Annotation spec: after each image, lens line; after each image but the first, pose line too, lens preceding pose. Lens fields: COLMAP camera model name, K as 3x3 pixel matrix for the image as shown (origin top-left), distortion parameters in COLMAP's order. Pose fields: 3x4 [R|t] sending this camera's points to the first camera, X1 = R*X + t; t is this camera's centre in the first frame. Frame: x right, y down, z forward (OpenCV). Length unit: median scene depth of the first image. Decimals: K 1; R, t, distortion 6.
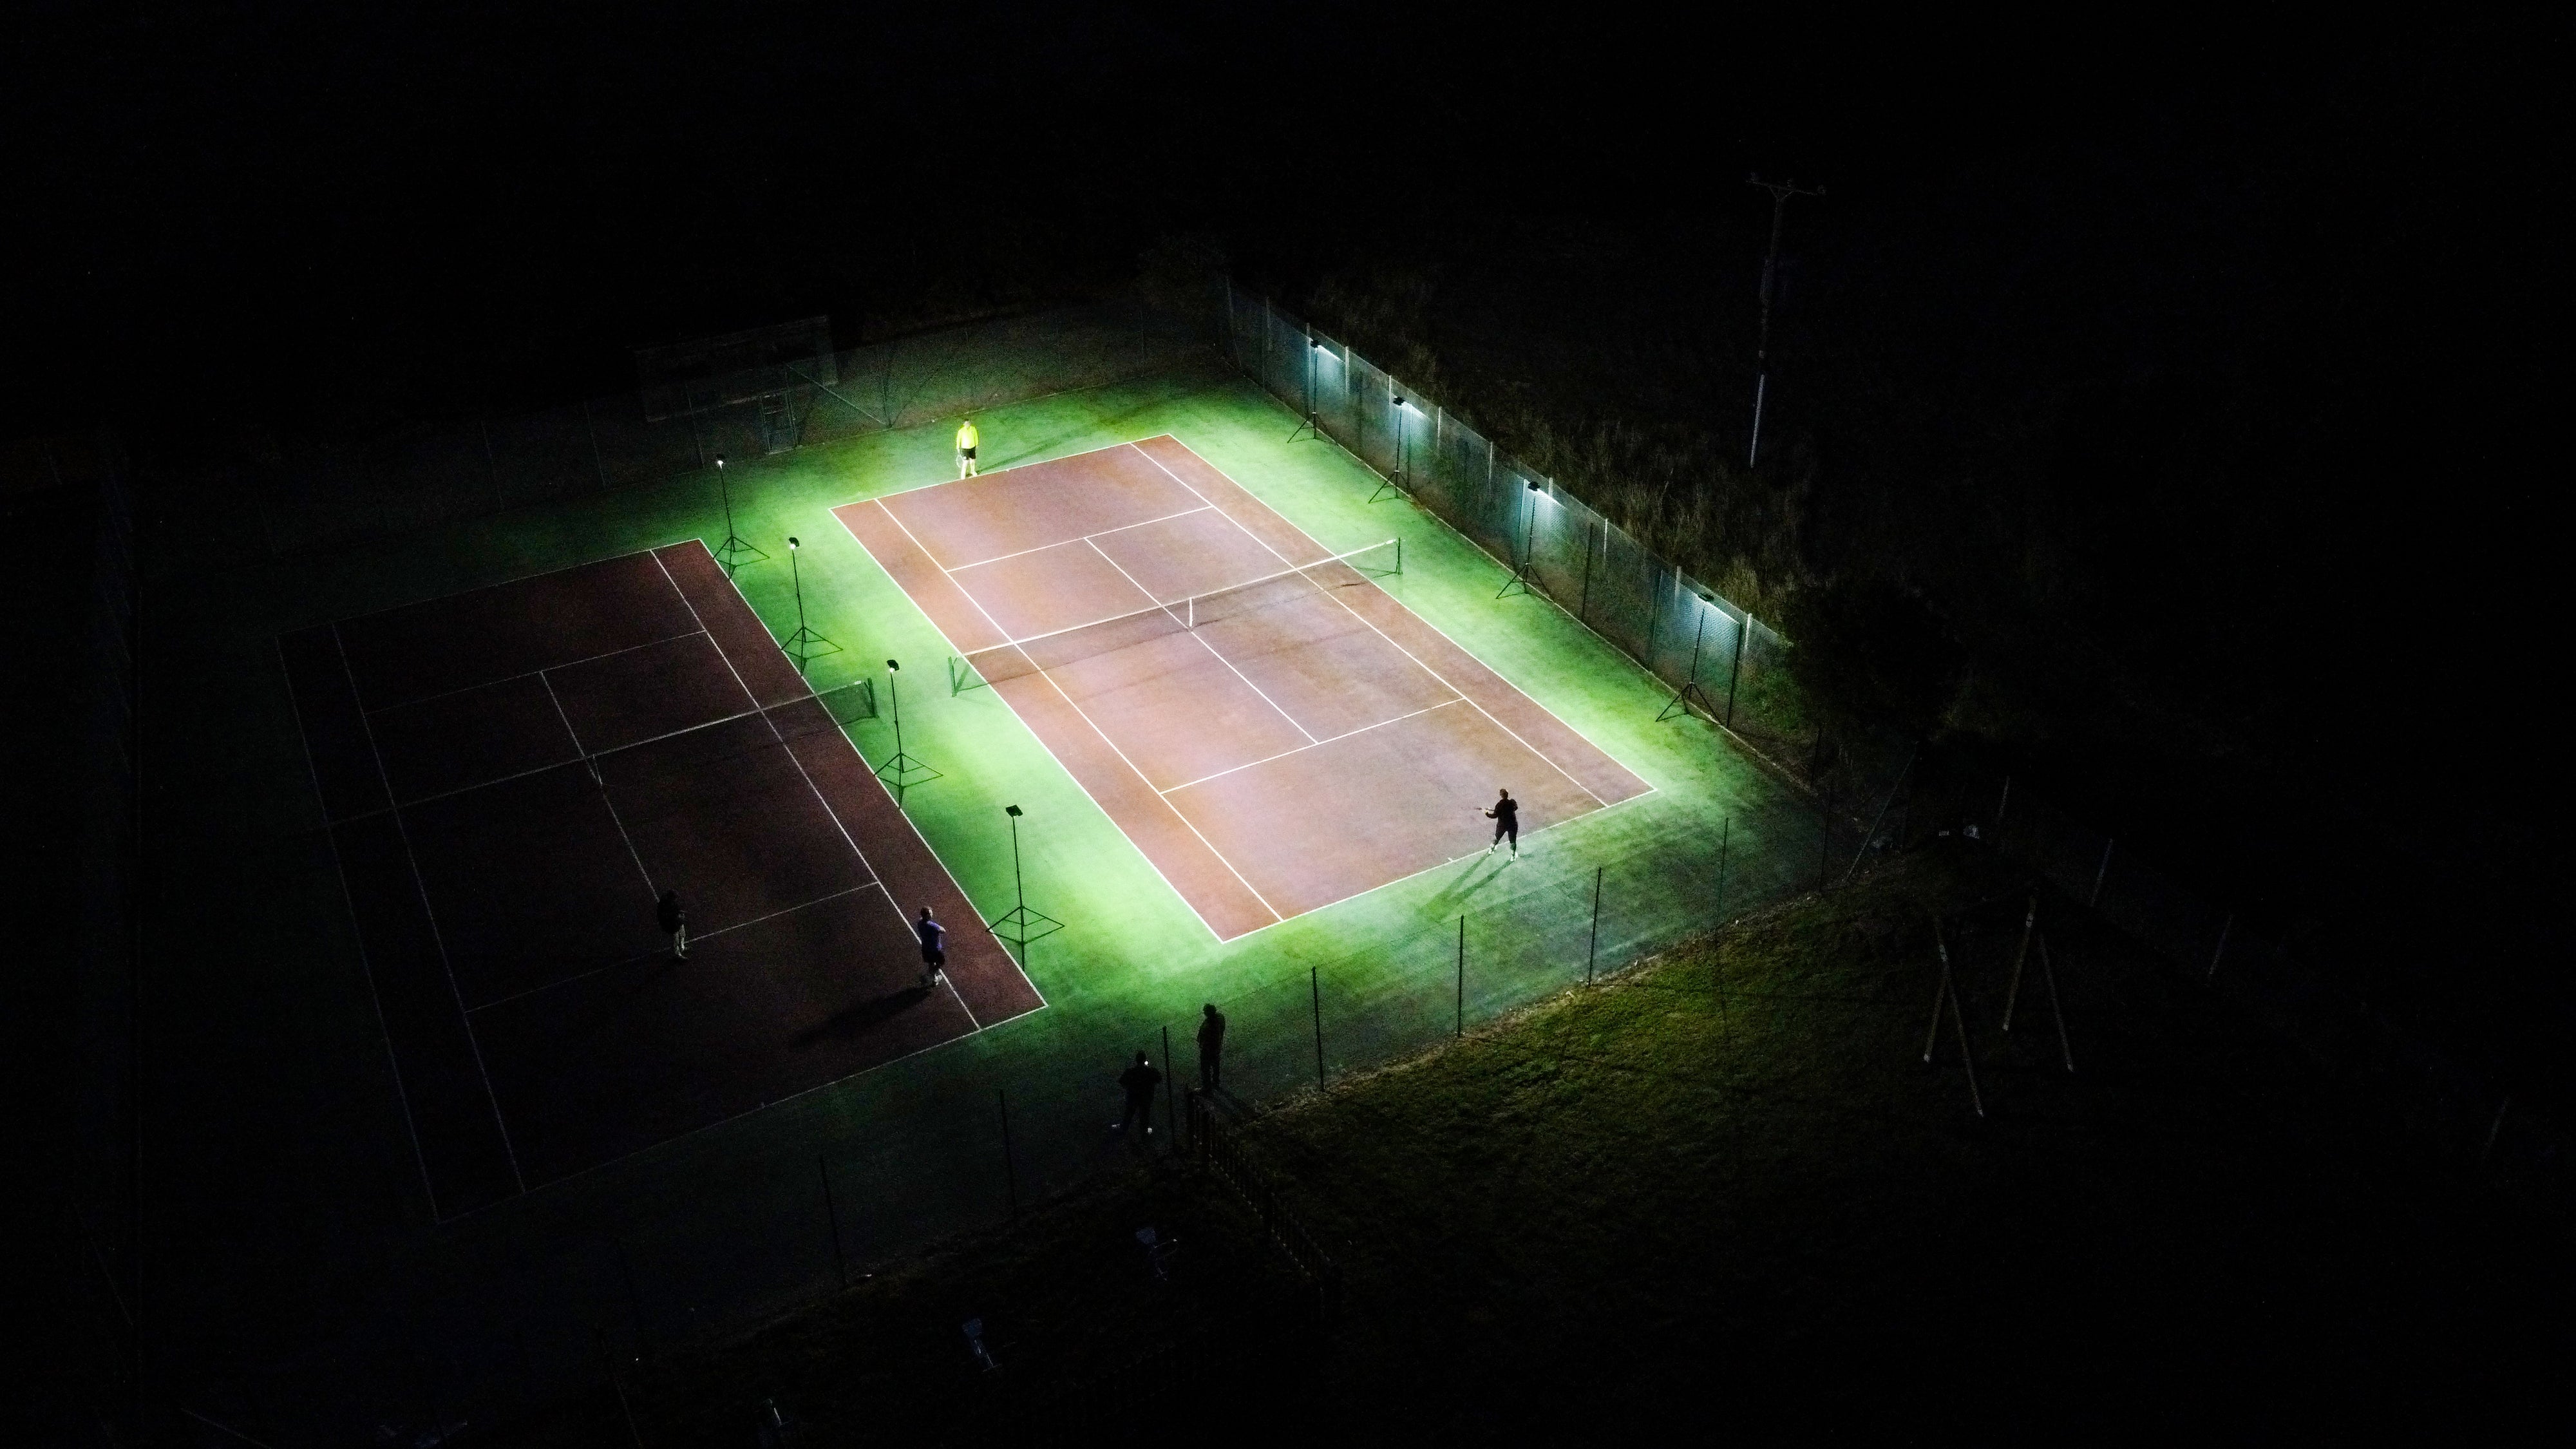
lens RADIAL K [[1966.1, 0, 1290.8], [0, 1966.1, 724.7], [0, 0, 1]] dist [-0.014834, -0.000935]
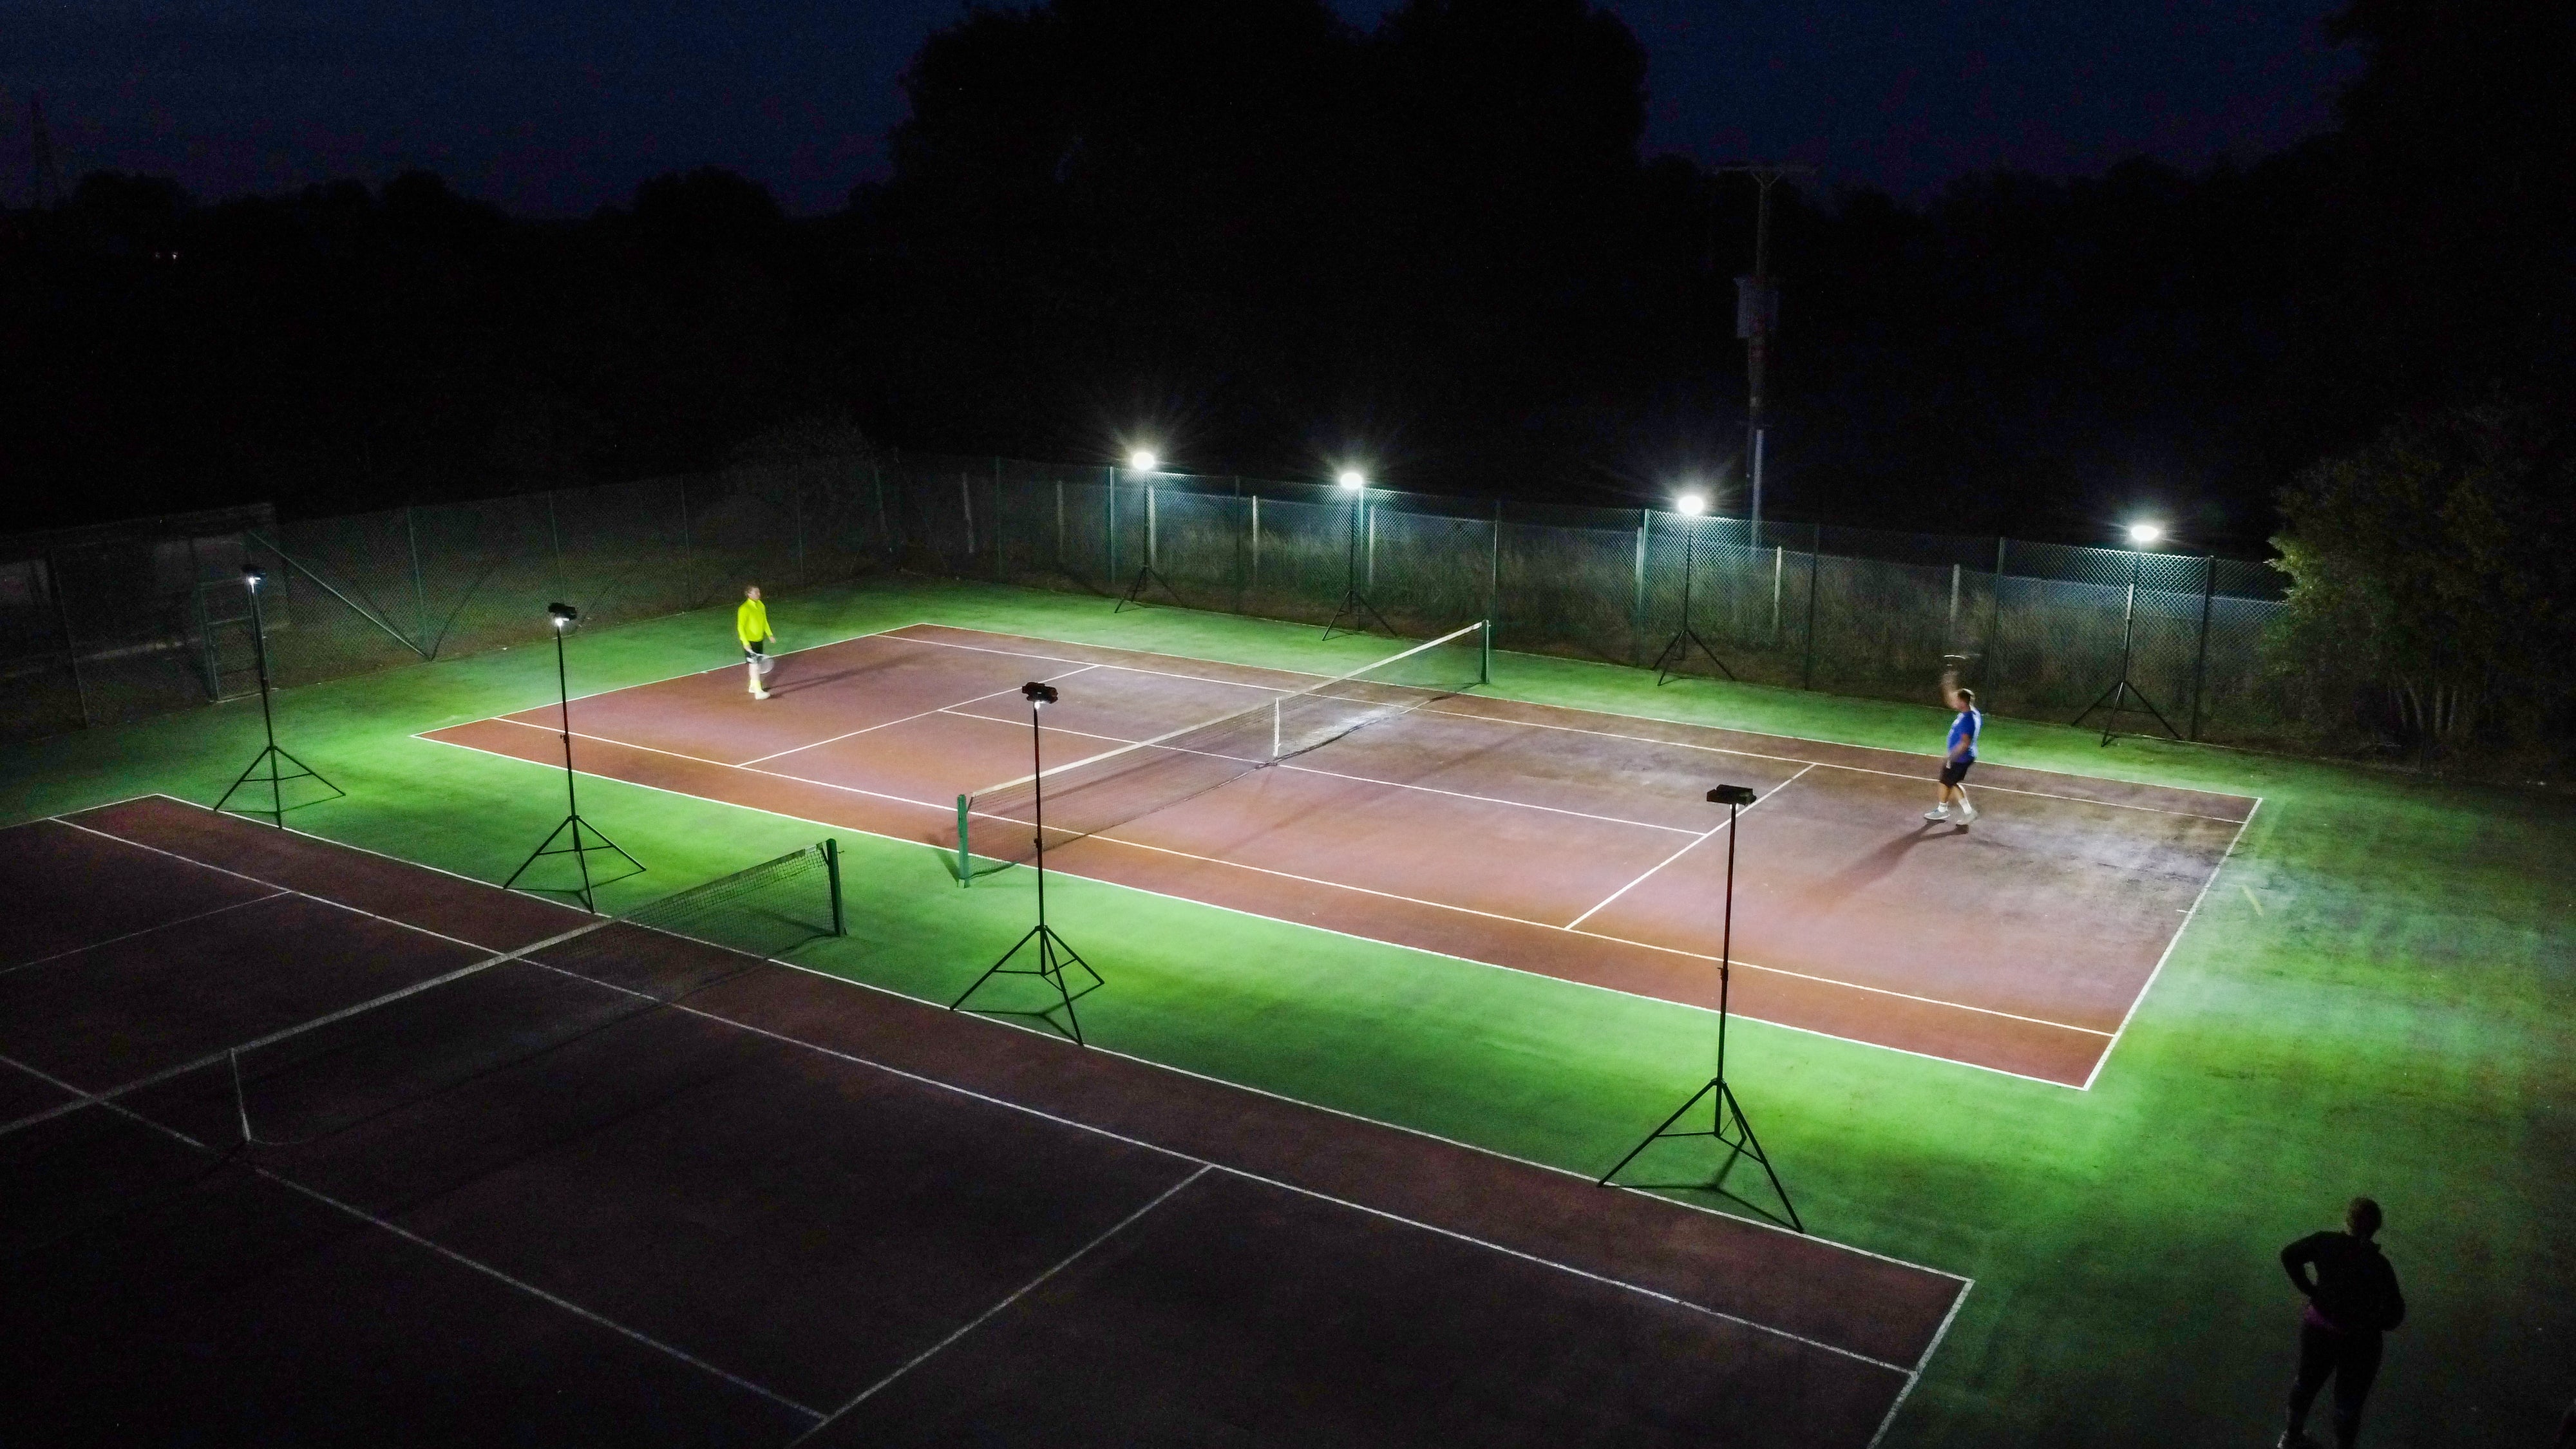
lens RADIAL K [[1966.1, 0, 1285.0], [0, 1966.1, 723.9], [0, 0, 1]] dist [-0.014834, -0.000935]
pose [[0.893094, -0.100957, 0.438395, -0.302600], [0.228775, 0.941001, -0.249357, 0.083218], [-0.387356, 0.322993, 0.863499, 0.542760]]
